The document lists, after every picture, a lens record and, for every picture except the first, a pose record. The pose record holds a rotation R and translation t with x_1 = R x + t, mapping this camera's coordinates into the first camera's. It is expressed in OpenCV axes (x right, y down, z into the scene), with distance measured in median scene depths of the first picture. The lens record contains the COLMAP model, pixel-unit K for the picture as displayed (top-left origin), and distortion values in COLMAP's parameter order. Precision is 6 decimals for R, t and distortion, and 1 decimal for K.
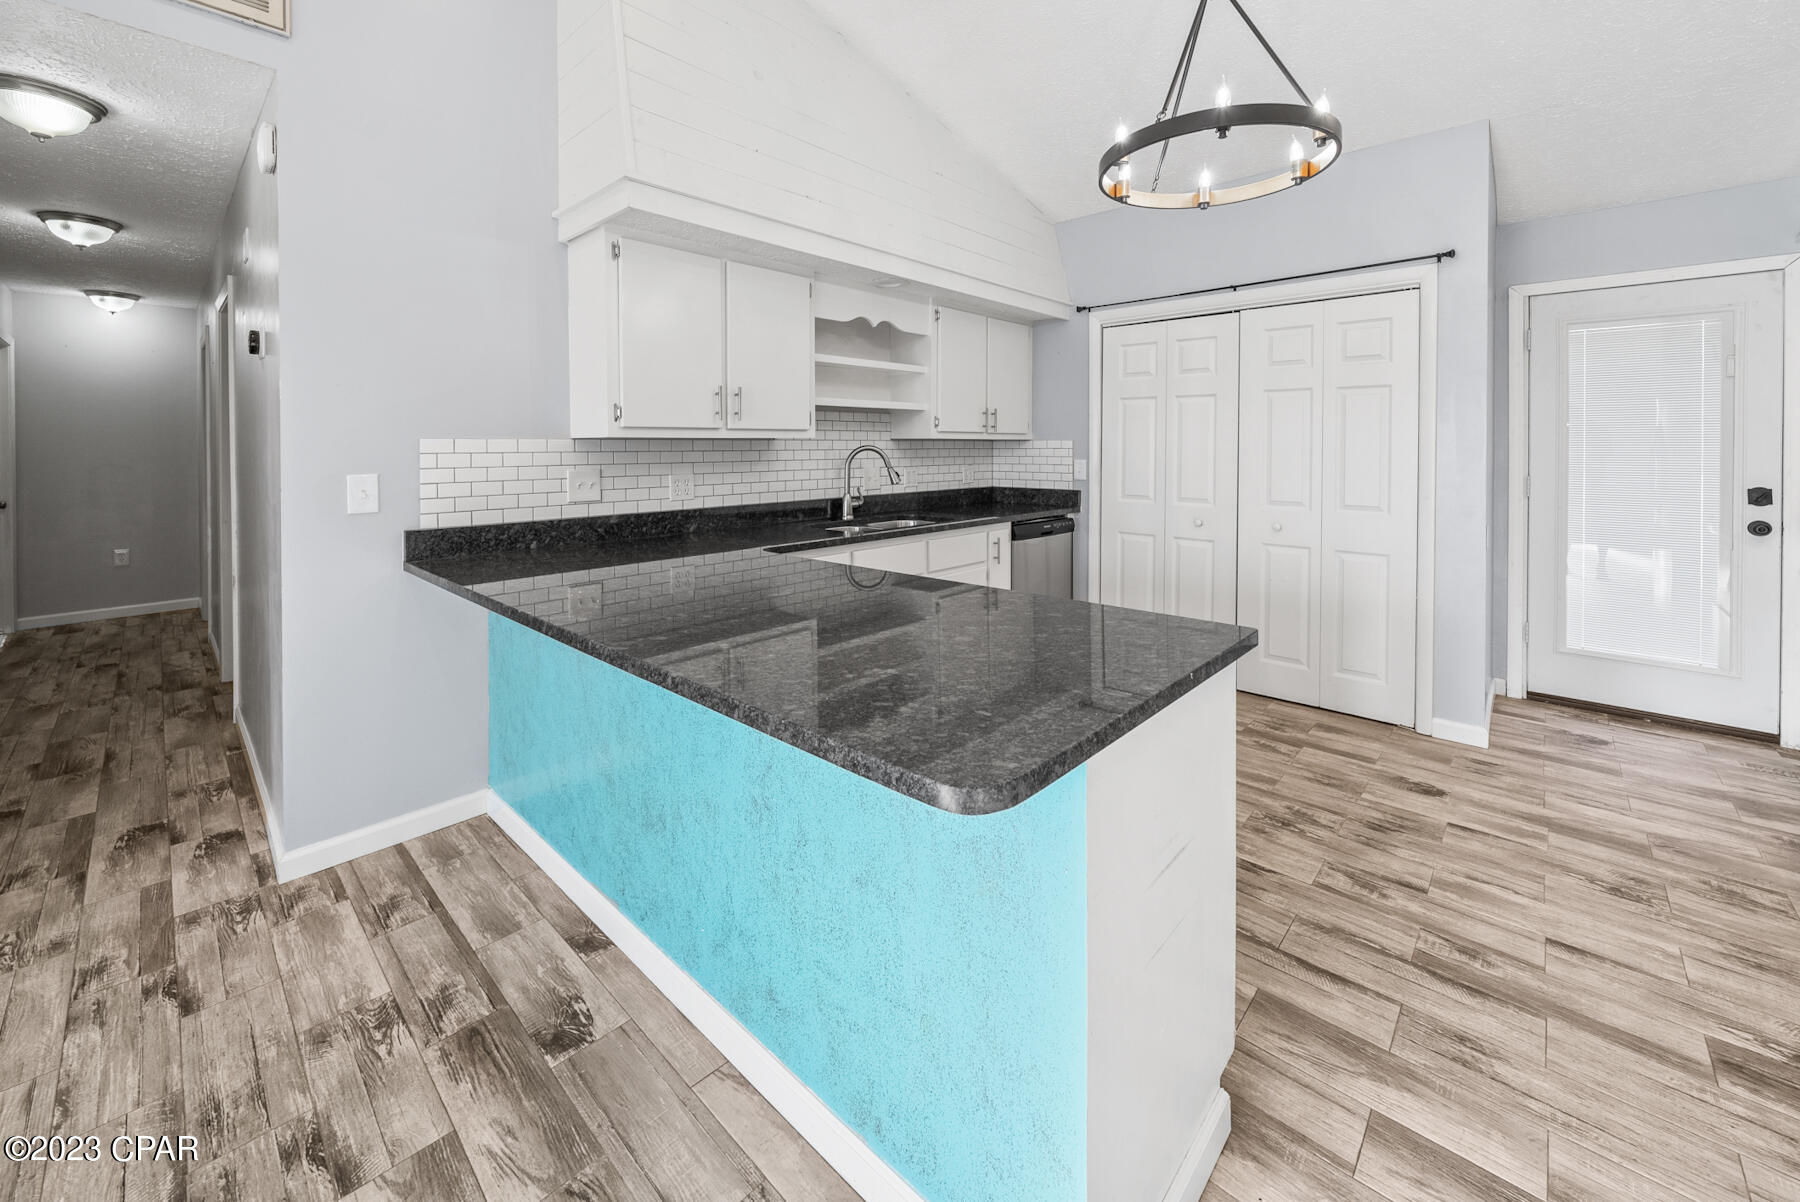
lens RADIAL K [[697.7, 0, 890.8], [0, 697.7, 454.1], [0, 0, 1]] dist [0.004111, -0.000201]
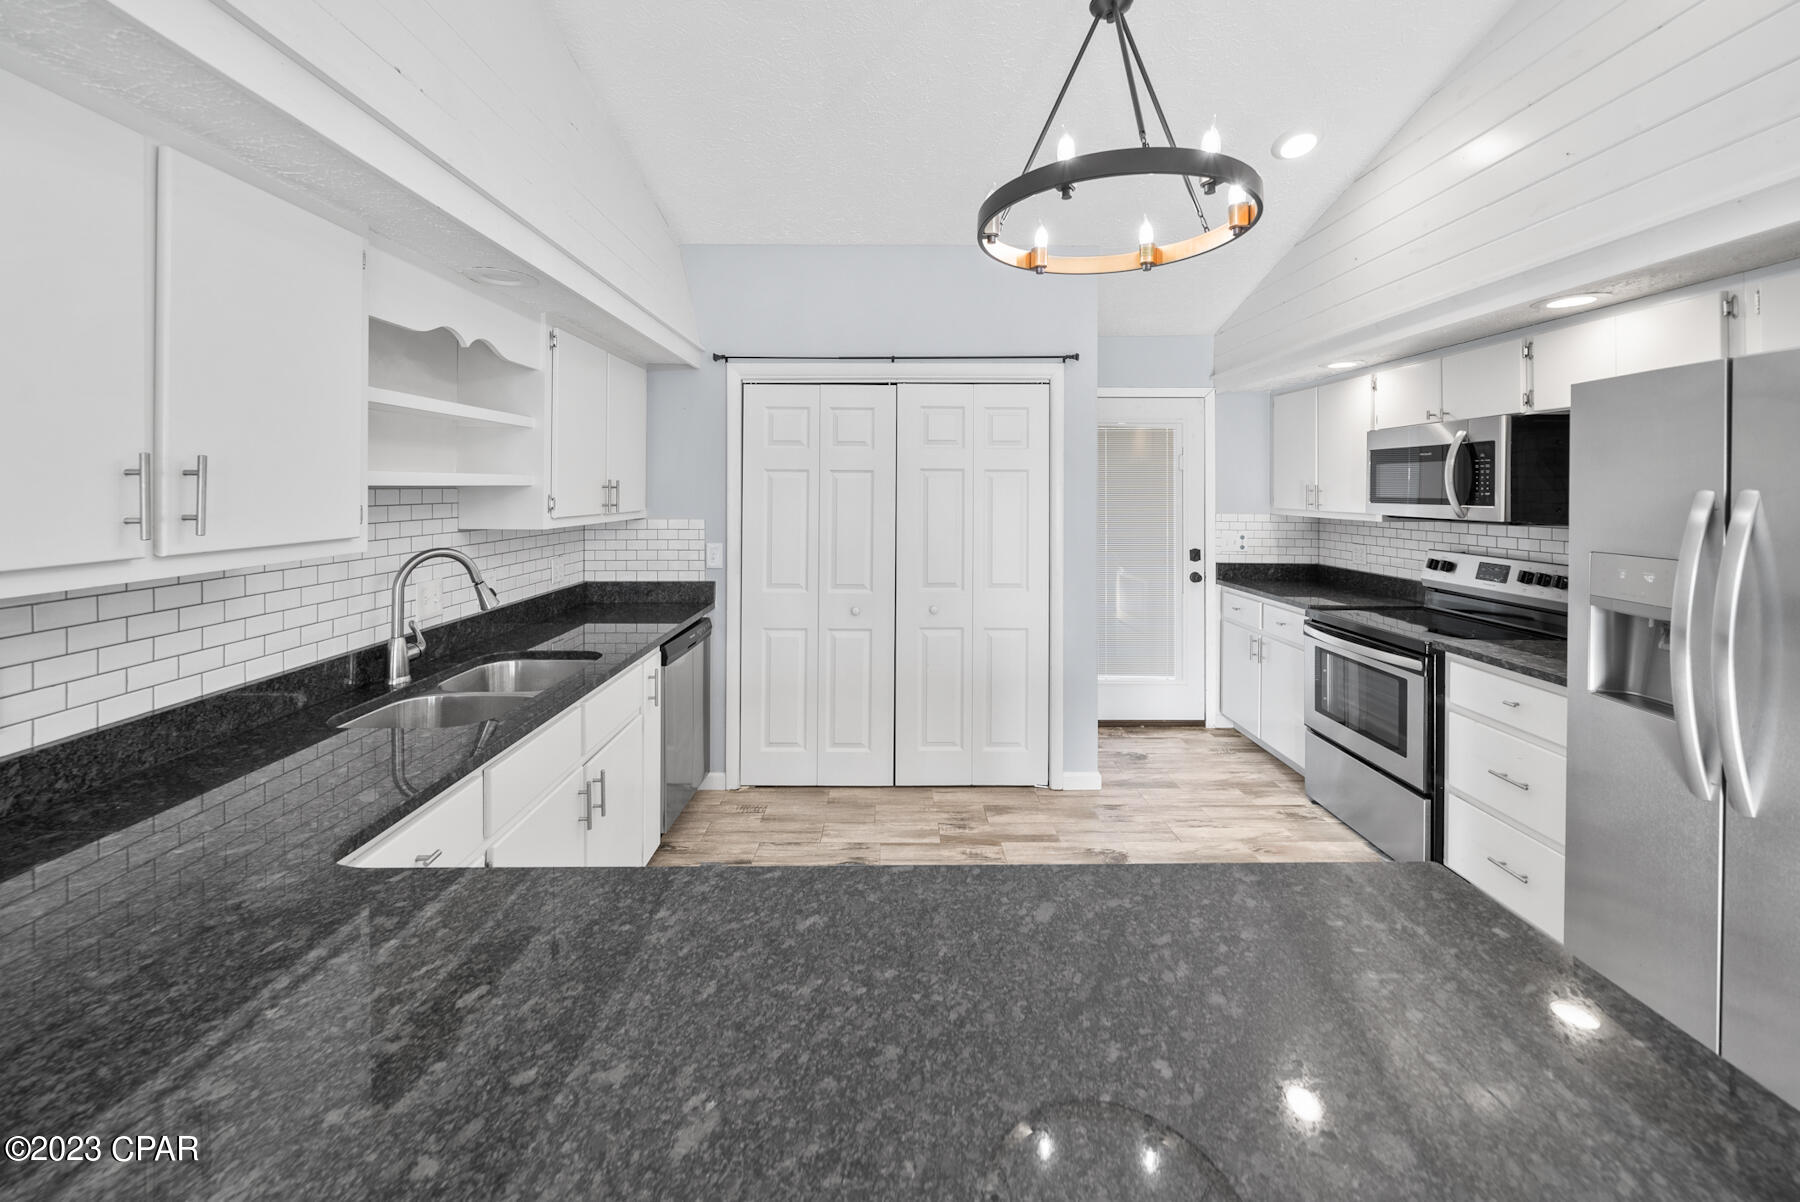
lens RADIAL K [[697.7, 0, 880.8], [0, 697.7, 491.3], [0, 0, 1]] dist [0.004111, -0.000201]
pose [[0.733510, -0.001326, 0.679677, -0.160236], [0.006273, 0.999969, -0.004819, -0.055385], [-0.679650, 0.007798, 0.733496, 0.325794]]
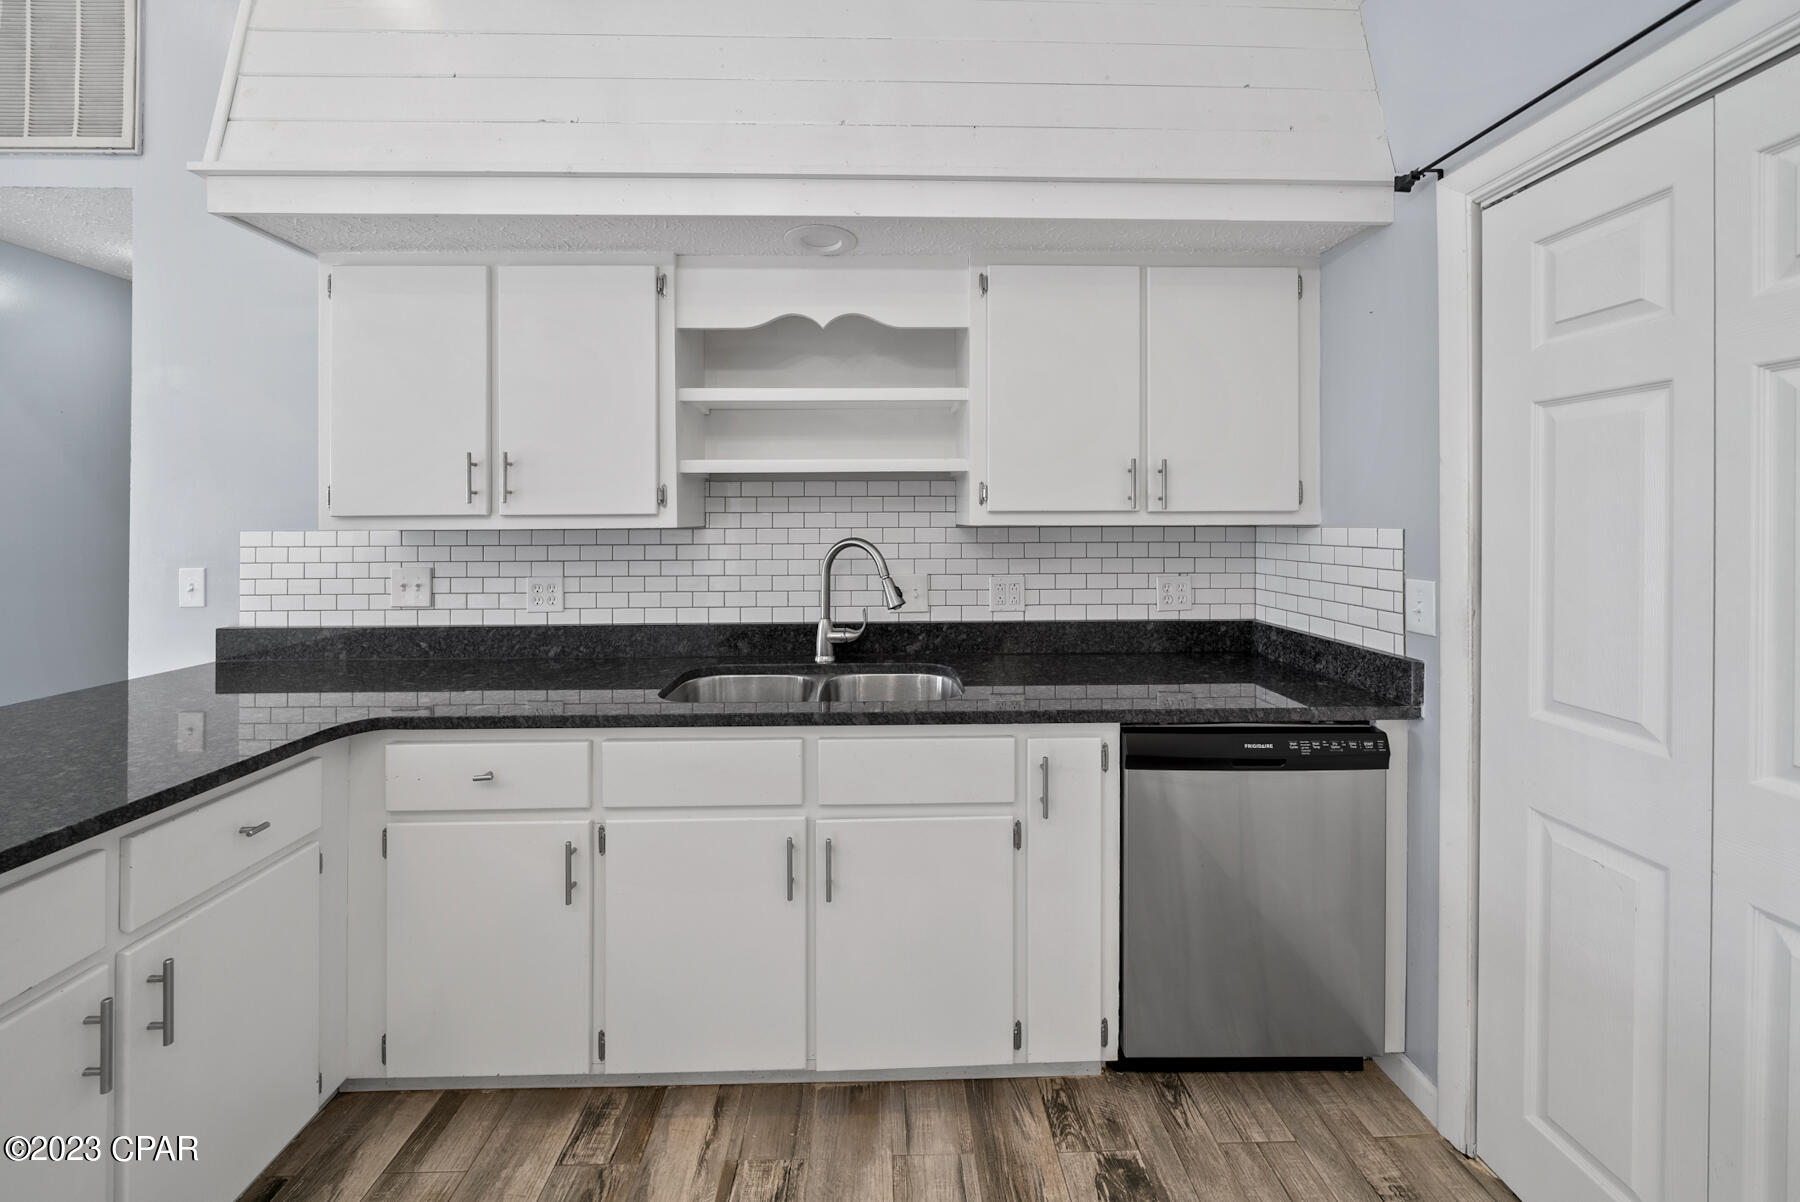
lens RADIAL K [[654.4, 0, 884.8], [0, 654.4, 521.2], [0, 0, 1]] dist [-0.004712, -0.000090]
pose [[0.707674, 0.001334, -0.706537, 0.370799], [-0.006081, 0.999973, -0.004202, -0.024572], [0.706513, 0.007271, 0.707663, 0.642015]]
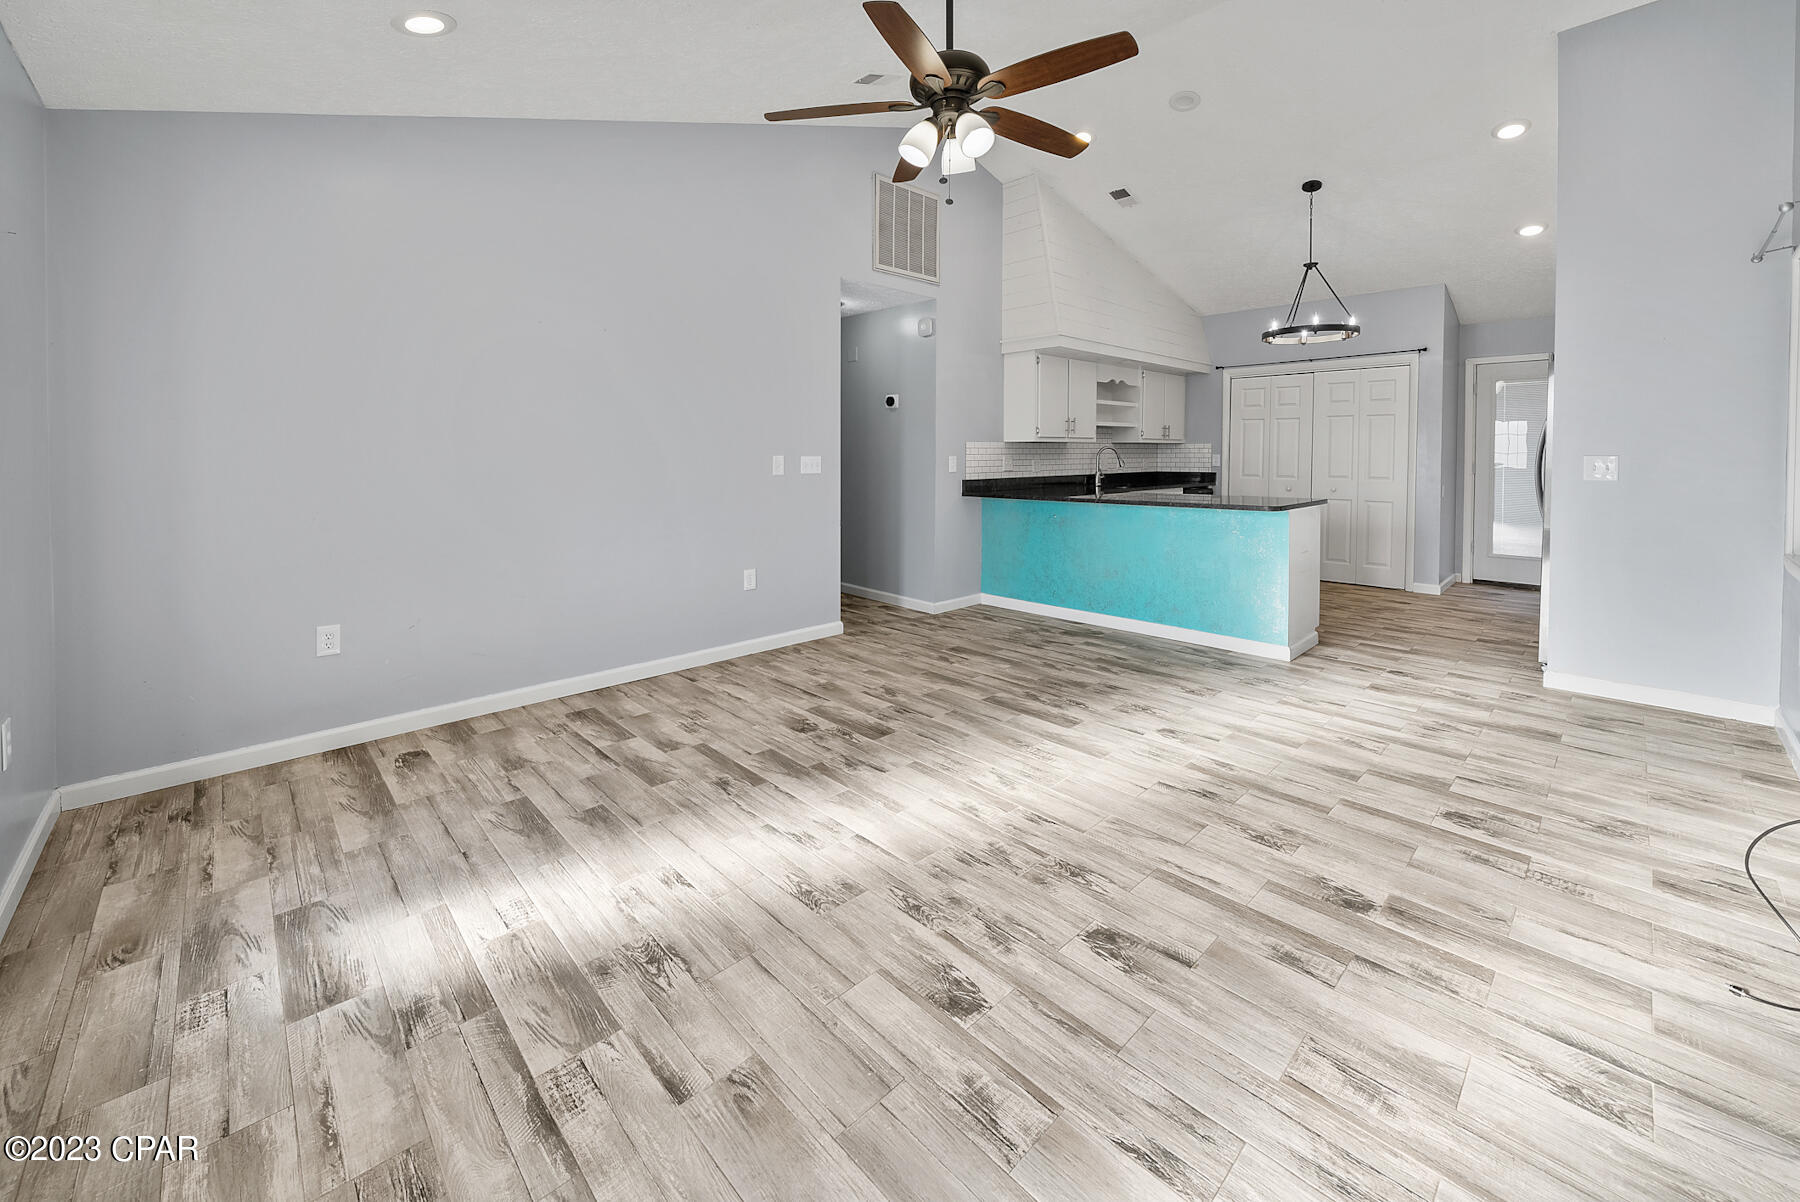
lens RADIAL K [[697.7, 0, 899.9], [0, 697.7, 450.8], [0, 0, 1]] dist [0.004111, -0.000201]
pose [[0.999121, 0.002059, -0.041872, -0.517796], [-0.002536, 0.999933, -0.011329, 0.023119], [0.041846, 0.011425, 0.999059, -0.896912]]
